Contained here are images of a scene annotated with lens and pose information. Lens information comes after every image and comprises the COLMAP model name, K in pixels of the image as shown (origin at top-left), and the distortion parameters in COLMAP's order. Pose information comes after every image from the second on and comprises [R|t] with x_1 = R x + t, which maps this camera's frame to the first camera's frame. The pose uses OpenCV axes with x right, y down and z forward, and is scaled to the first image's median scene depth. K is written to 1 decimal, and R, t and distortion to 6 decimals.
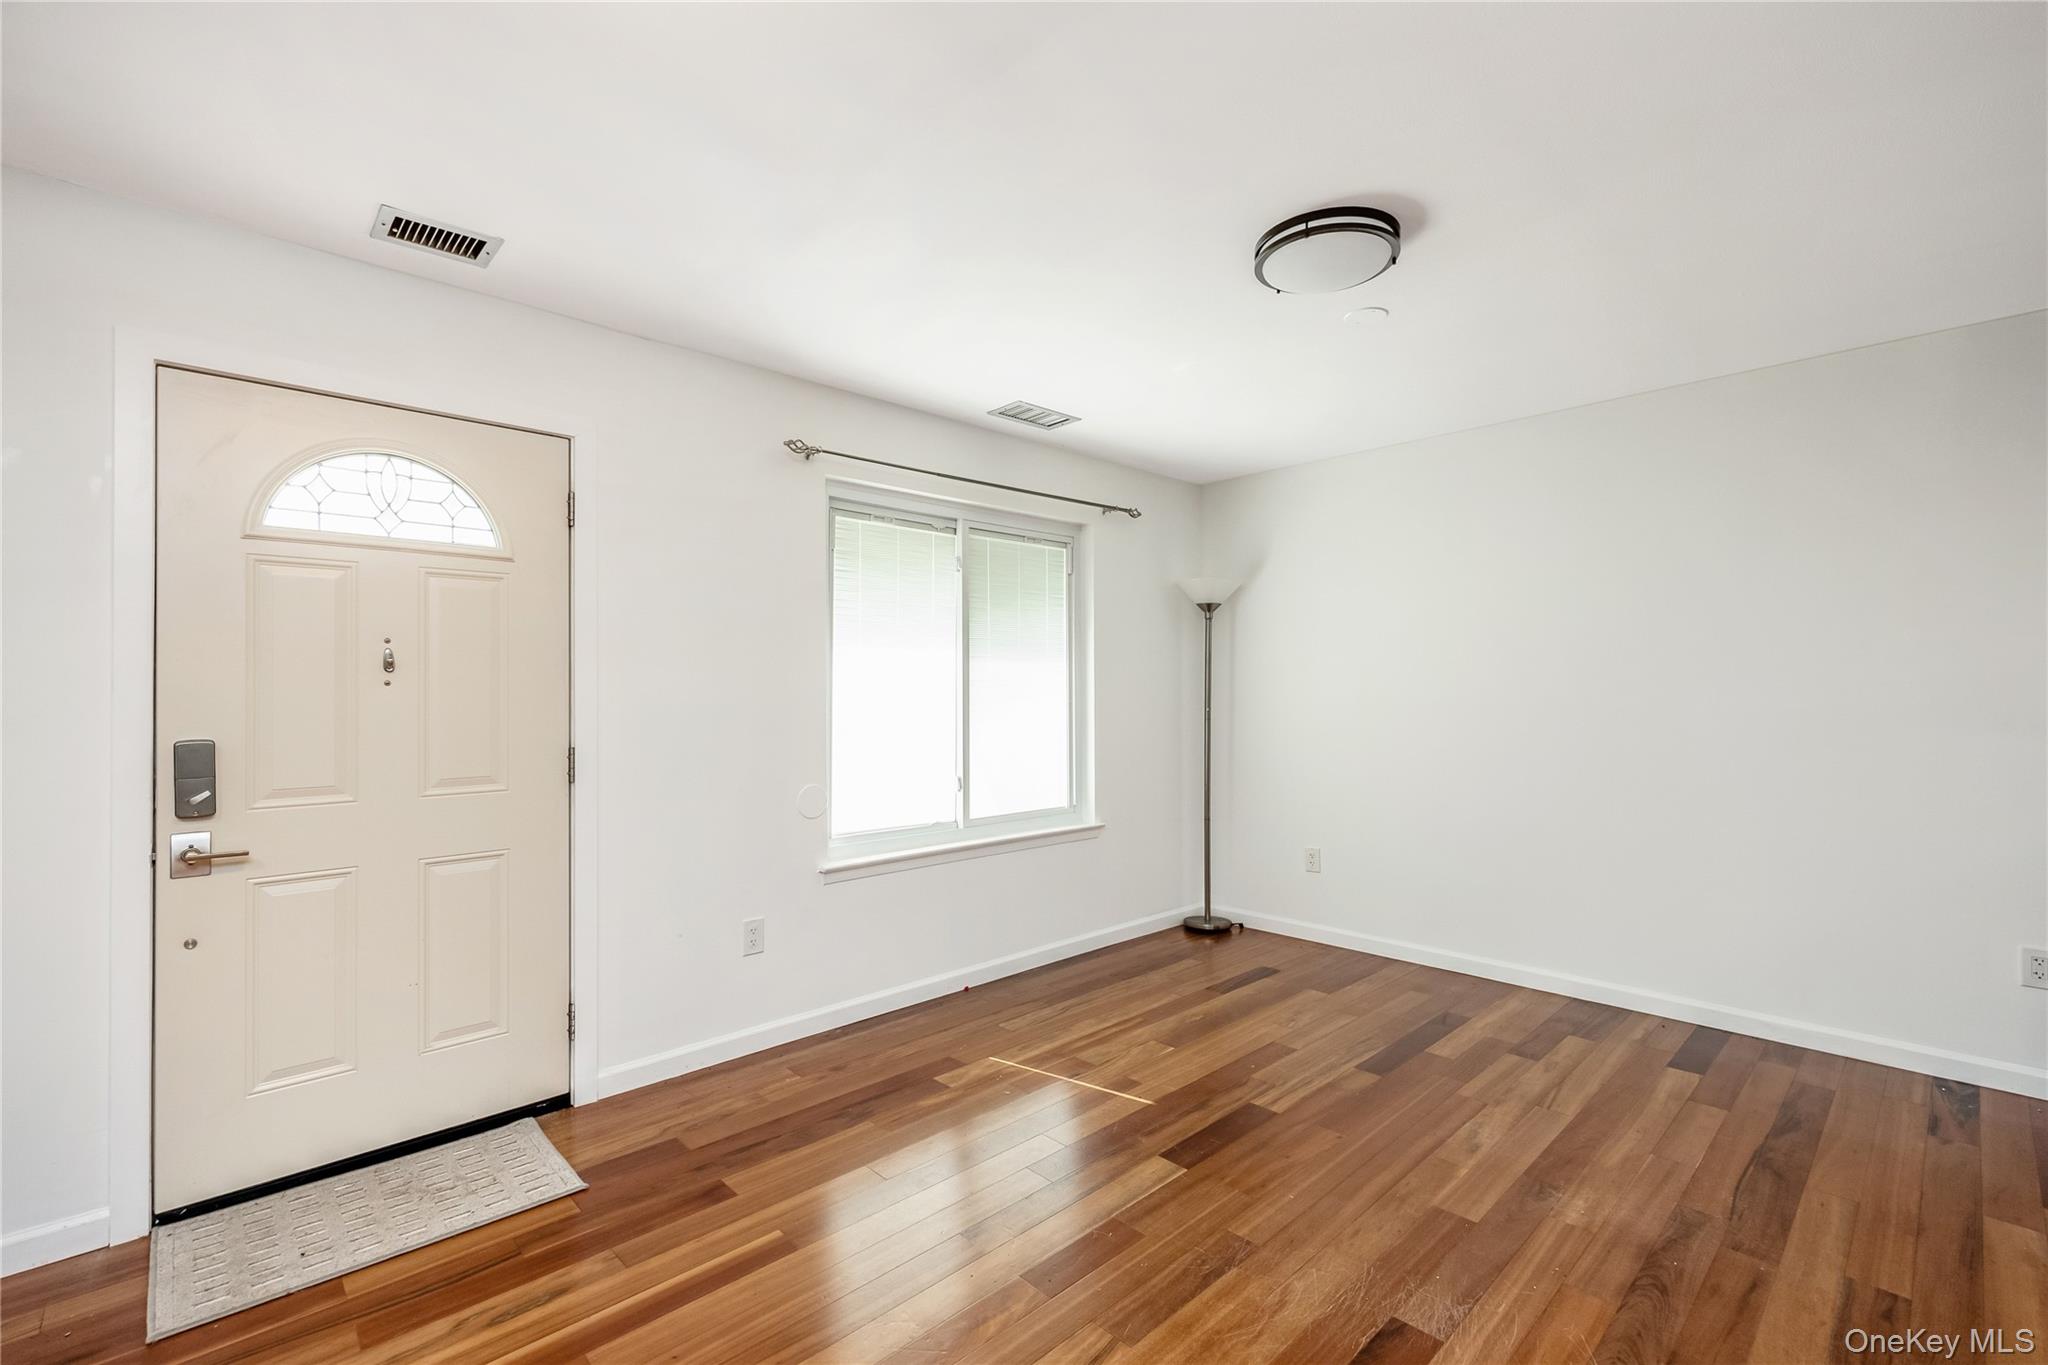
lens RADIAL K [[896.3, 0, 1024.0], [0, 896.3, 682.5], [0, 0, 1]] dist [0.000668, -0.000237]
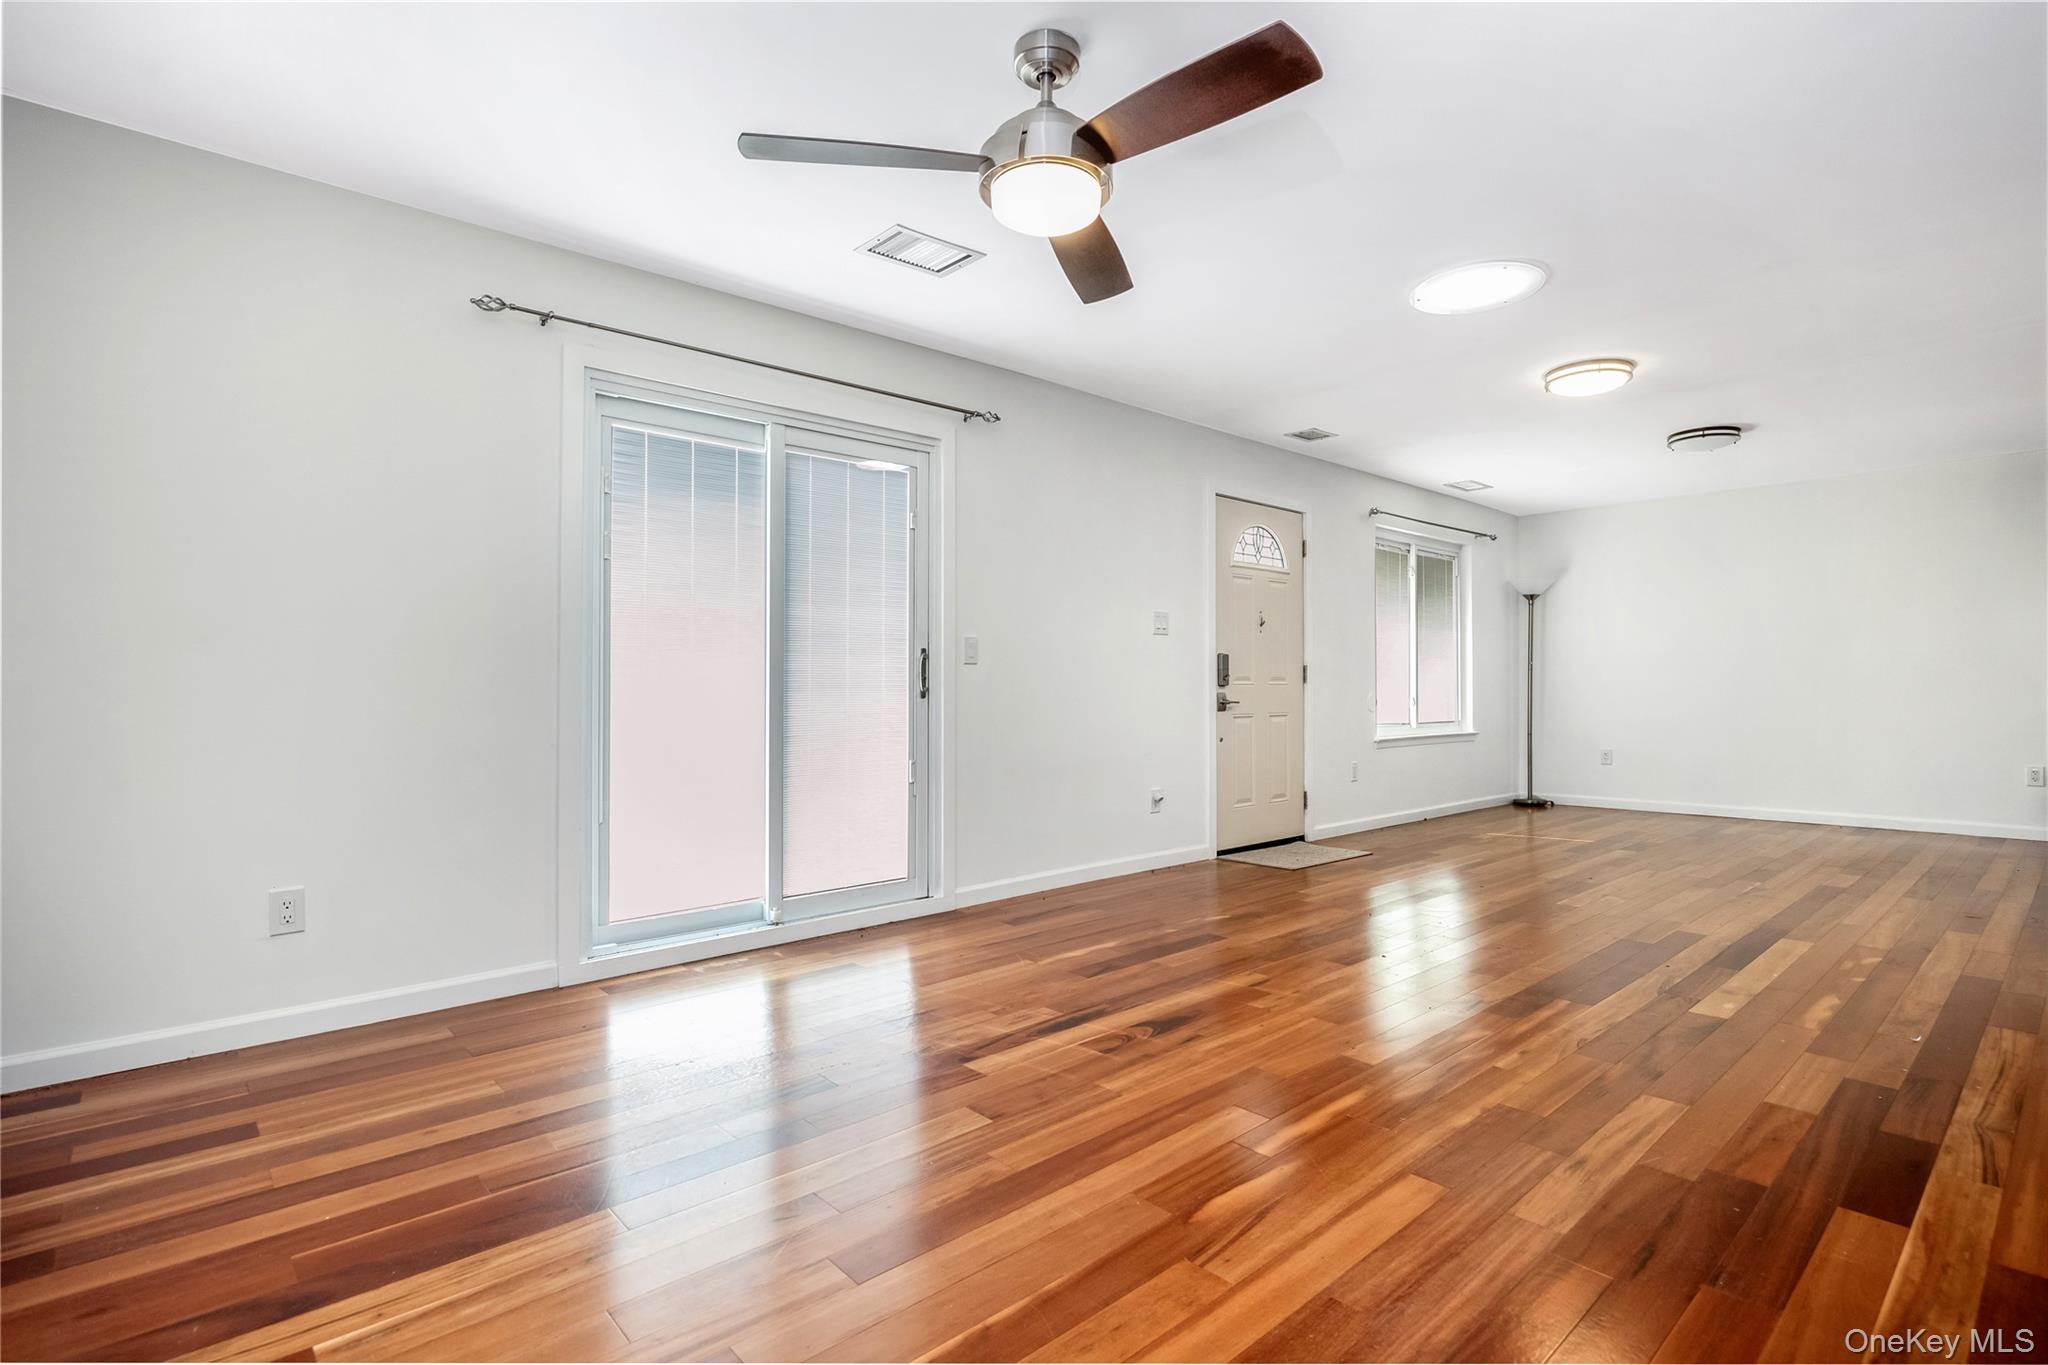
lens RADIAL K [[974.7, 0, 1025.7], [0, 974.7, 674.9], [0, 0, 1]] dist [-0.002576, -0.000081]
pose [[0.999370, 0.002086, -0.035442, -1.167924], [-0.002177, 0.999994, -0.002545, 0.110137], [0.035437, 0.002621, 0.999368, -1.369352]]
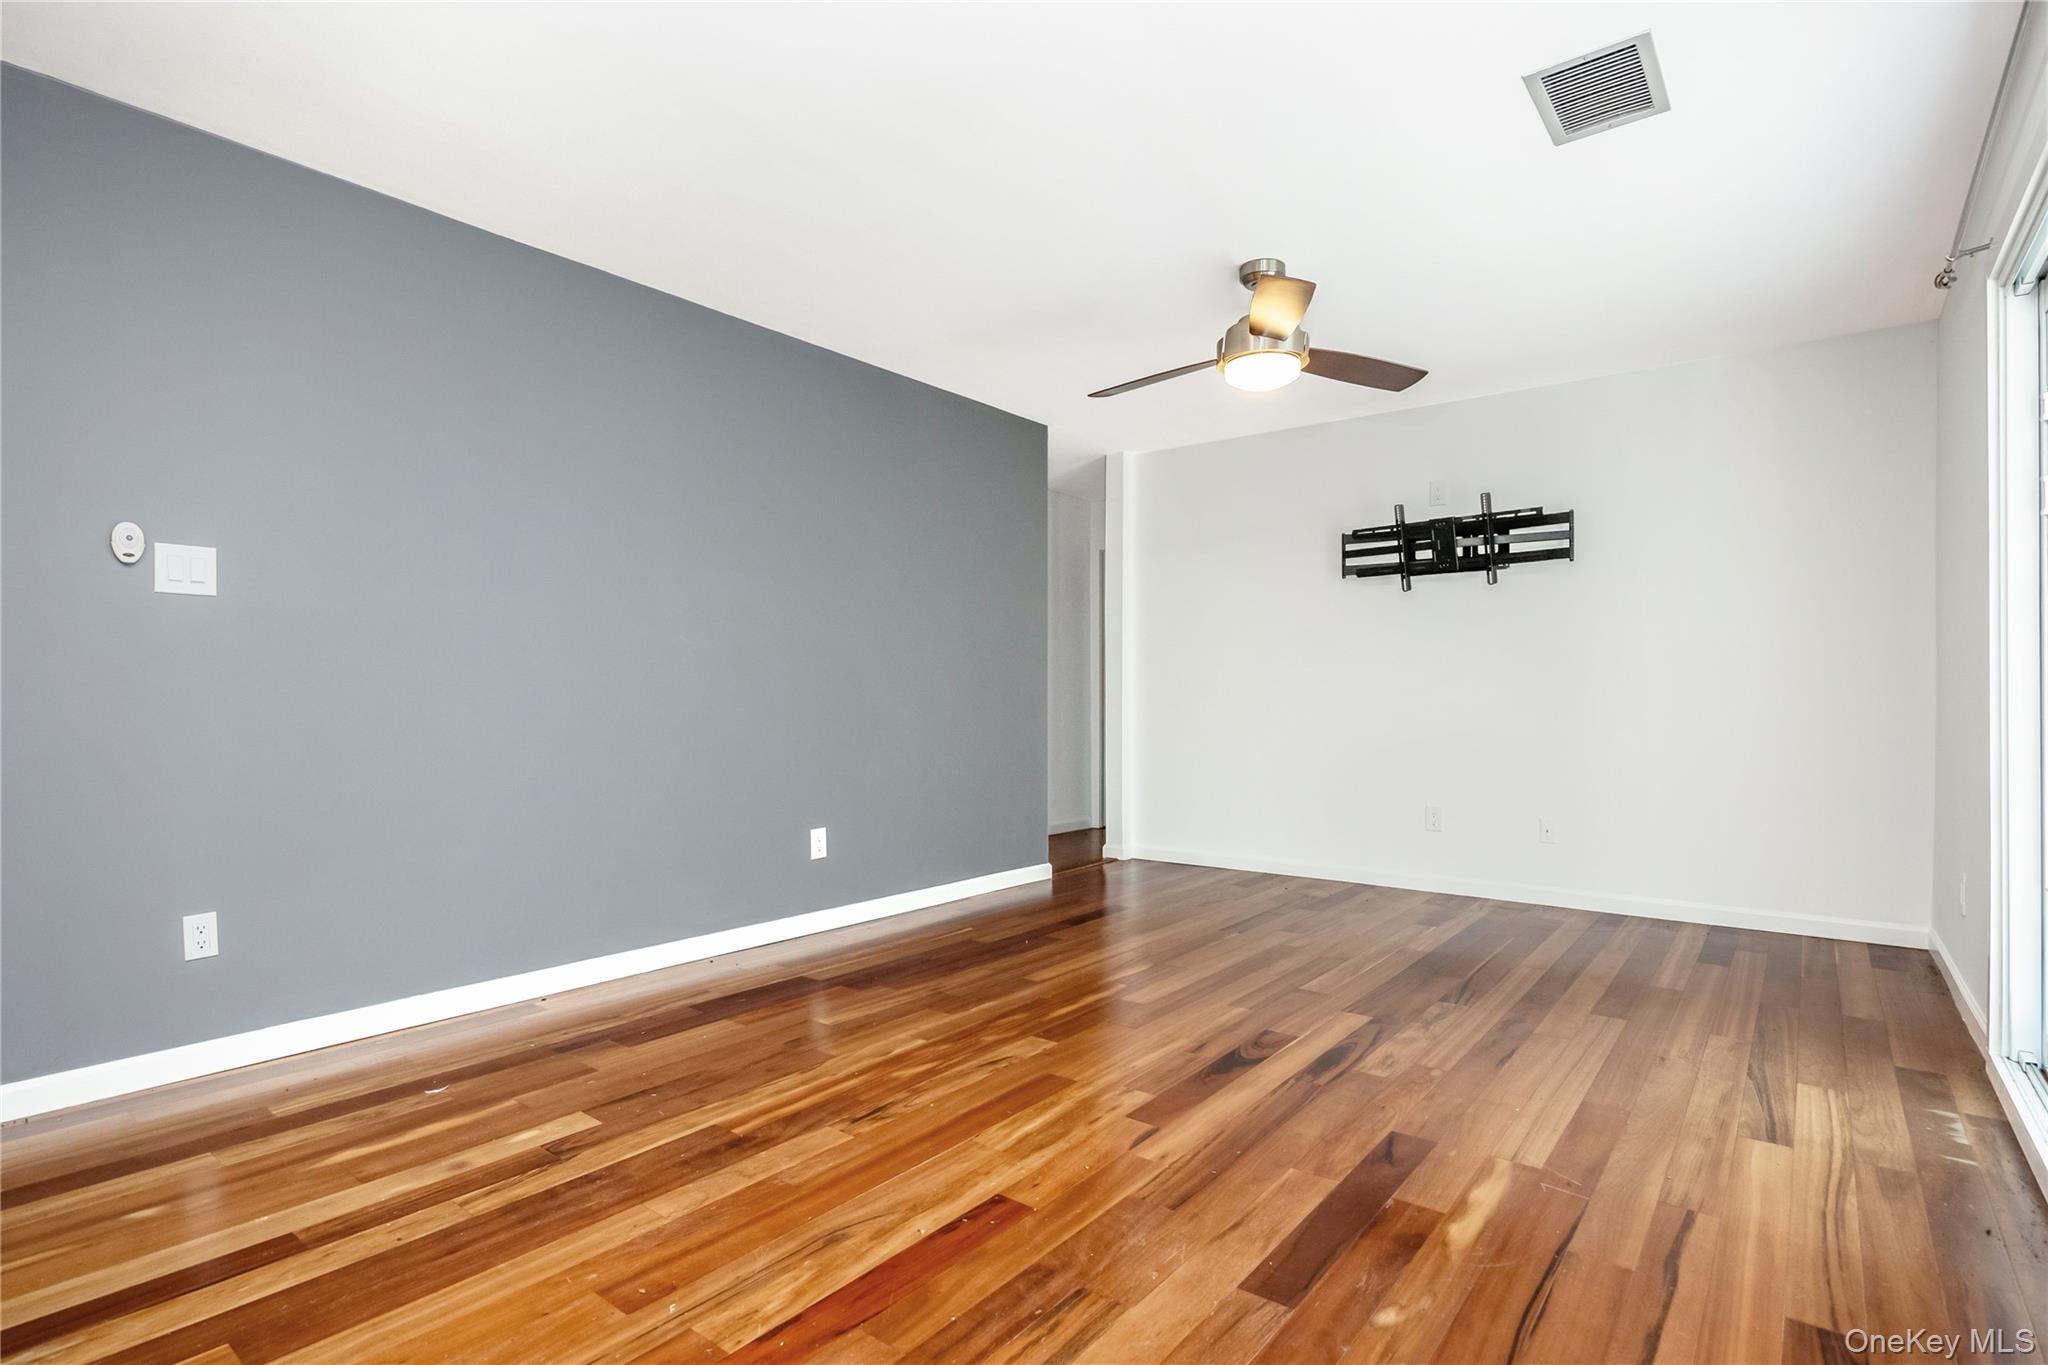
lens RADIAL K [[1014.9, 0, 1035.8], [0, 1014.9, 690.4], [0, 0, 1]] dist [-0.013891, 0.000733]
pose [[-0.988304, 0.004693, -0.152427, -0.680757], [0.006932, 0.999876, -0.014157, 0.124716], [0.152341, -0.015048, -0.988213, 0.772763]]
